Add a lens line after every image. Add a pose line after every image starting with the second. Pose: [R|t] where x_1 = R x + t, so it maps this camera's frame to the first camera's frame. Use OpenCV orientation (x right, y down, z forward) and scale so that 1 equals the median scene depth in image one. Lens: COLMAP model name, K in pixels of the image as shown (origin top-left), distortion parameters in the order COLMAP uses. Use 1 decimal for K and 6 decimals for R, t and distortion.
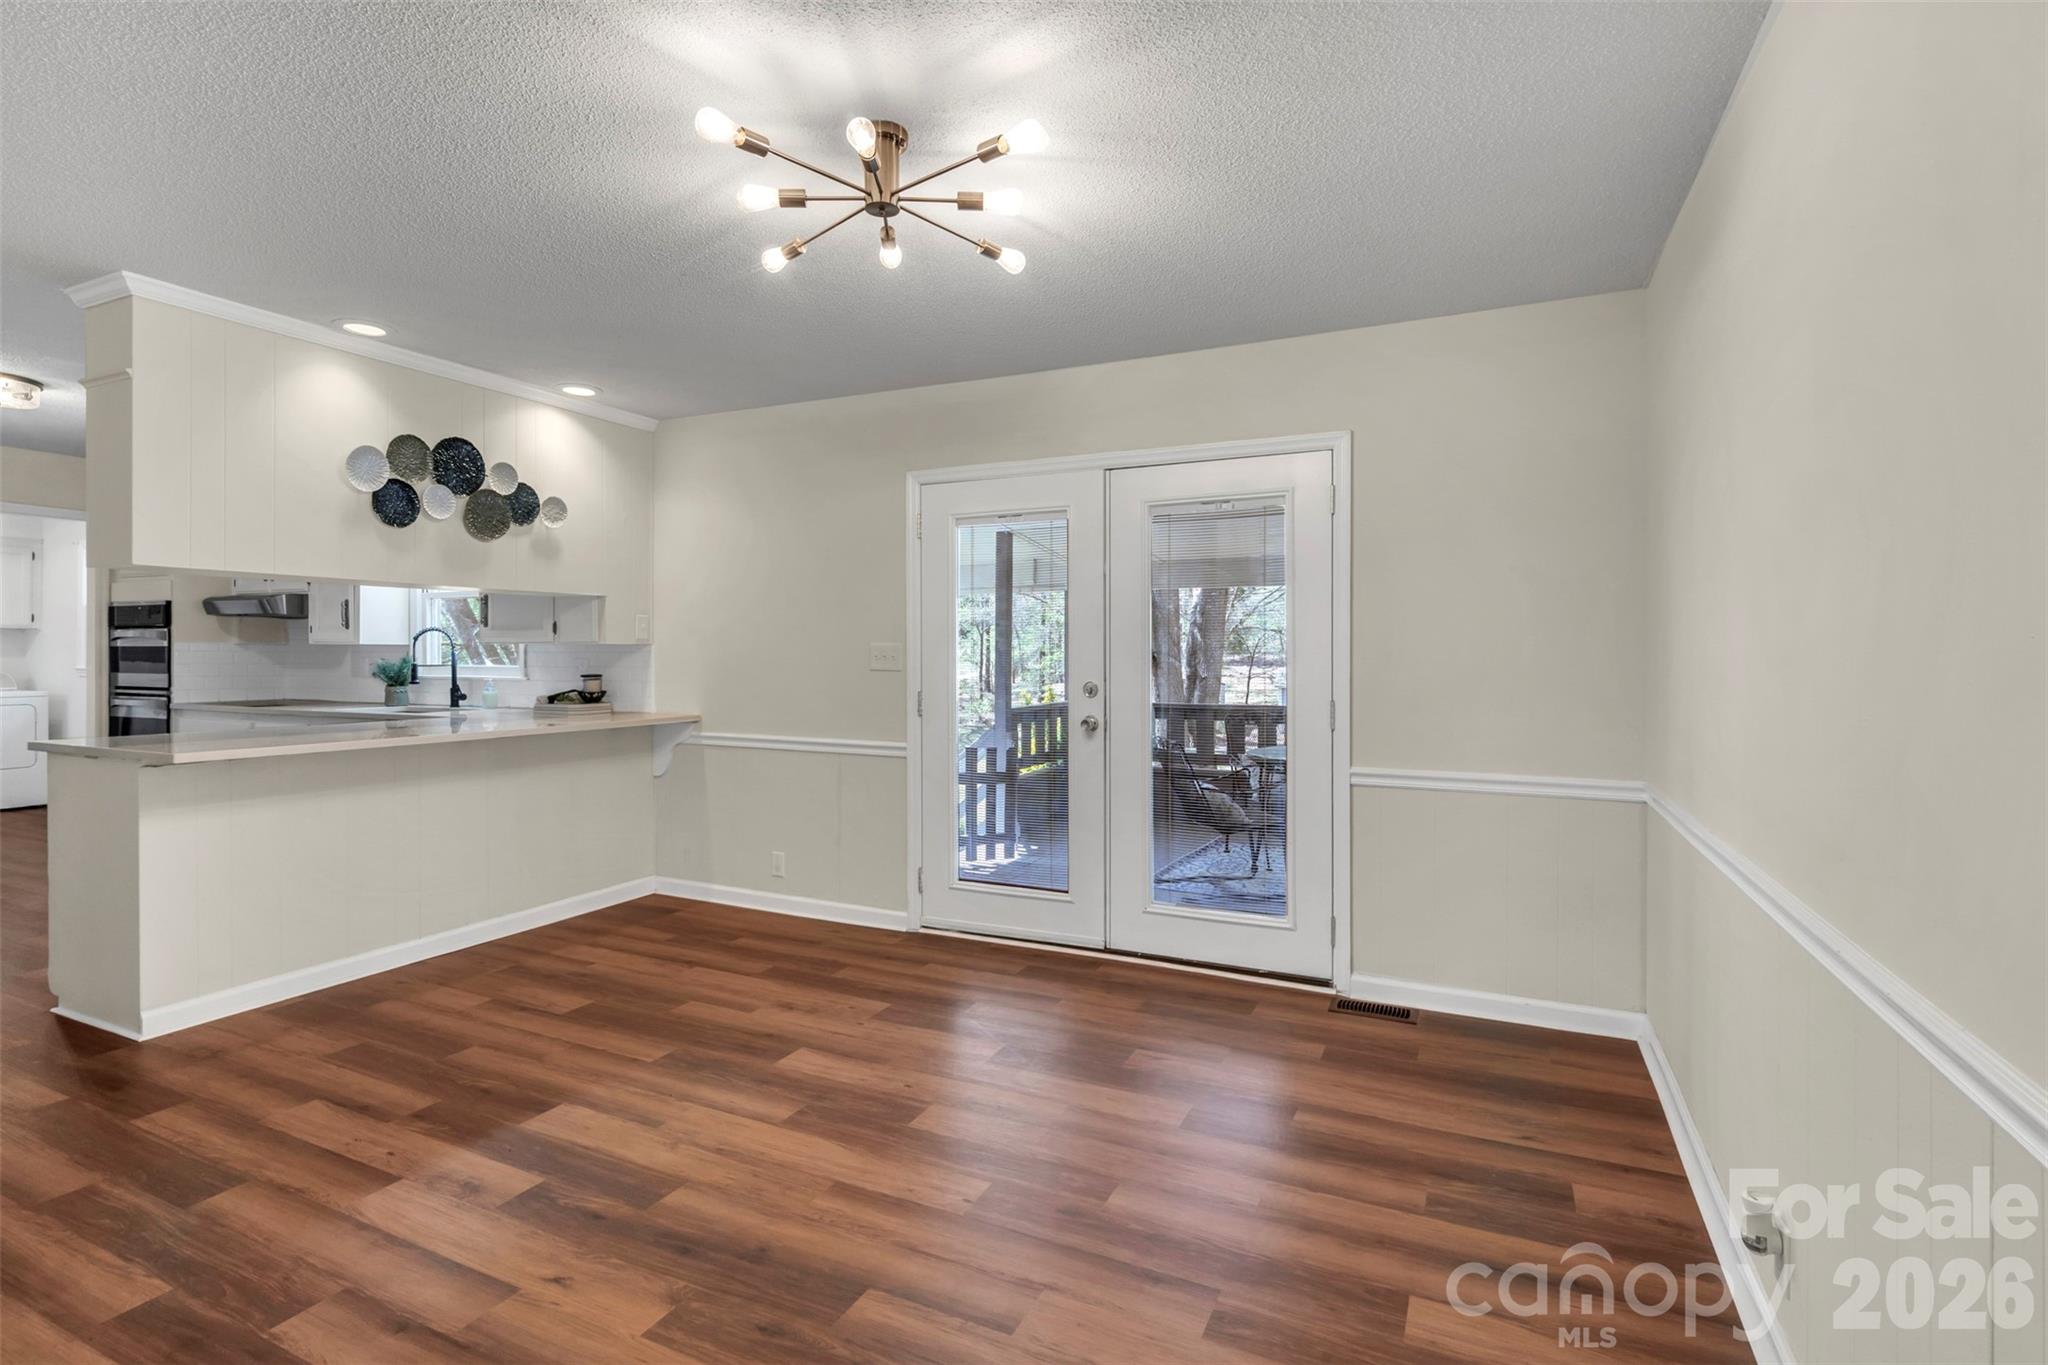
lens RADIAL K [[978.3, 0, 1014.7], [0, 978.3, 665.9], [0, 0, 1]] dist [-0.002490, -0.000891]
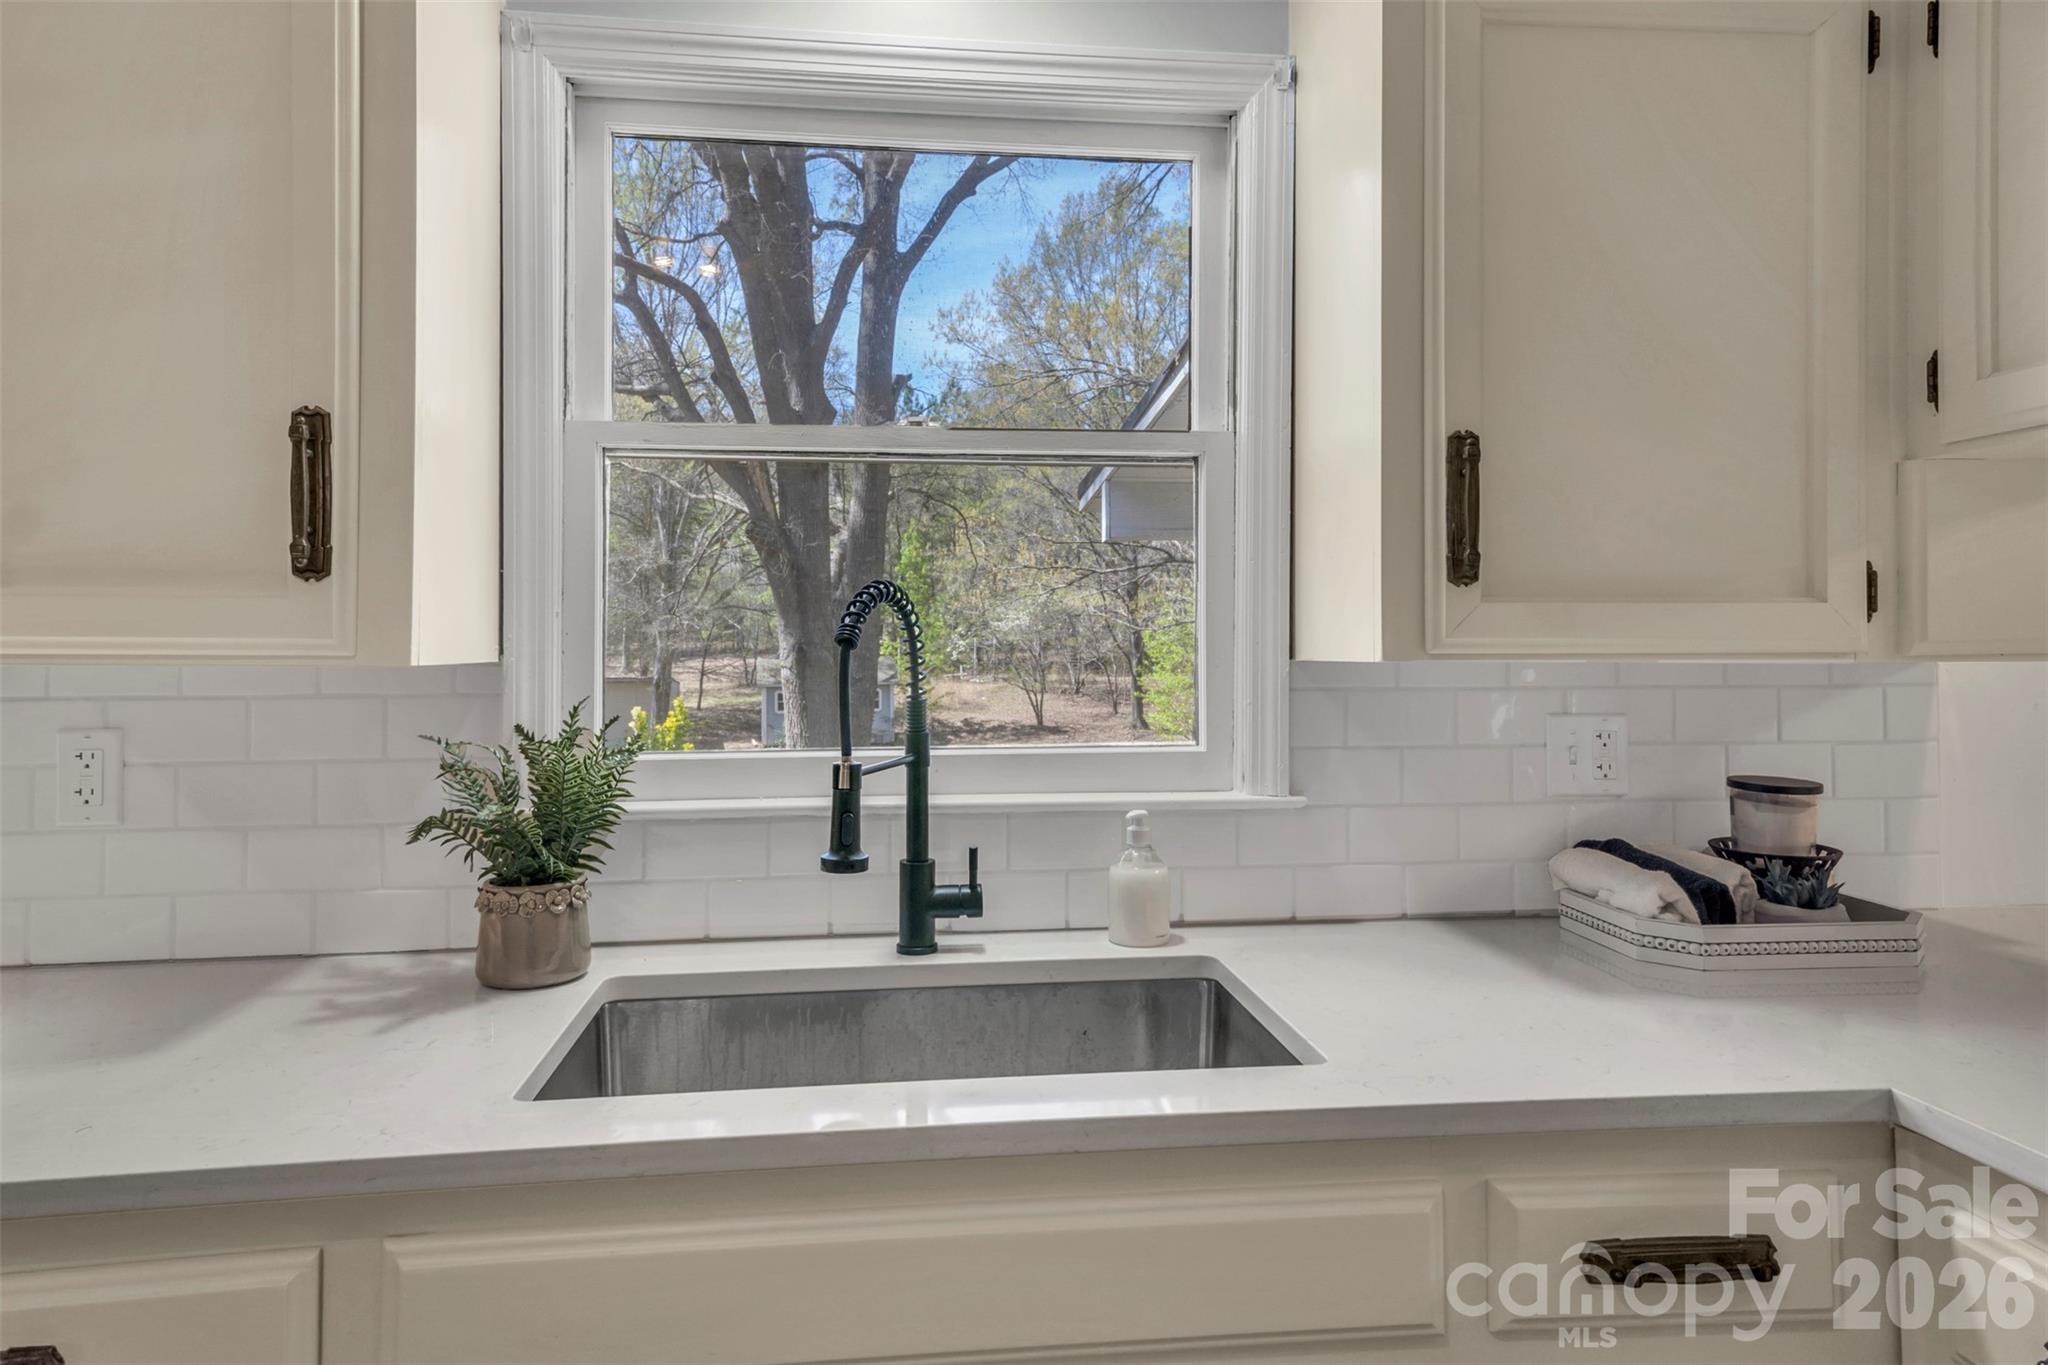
lens RADIAL K [[1183.6, 0, 1021.8], [0, 1183.6, 665.8], [0, 0, 1]] dist [-0.033260, -0.000962]
pose [[0.836838, -0.008901, 0.547378, -0.718862], [0.004333, 0.999944, 0.009636, -0.024523], [-0.547433, -0.005691, 0.836830, 0.790327]]
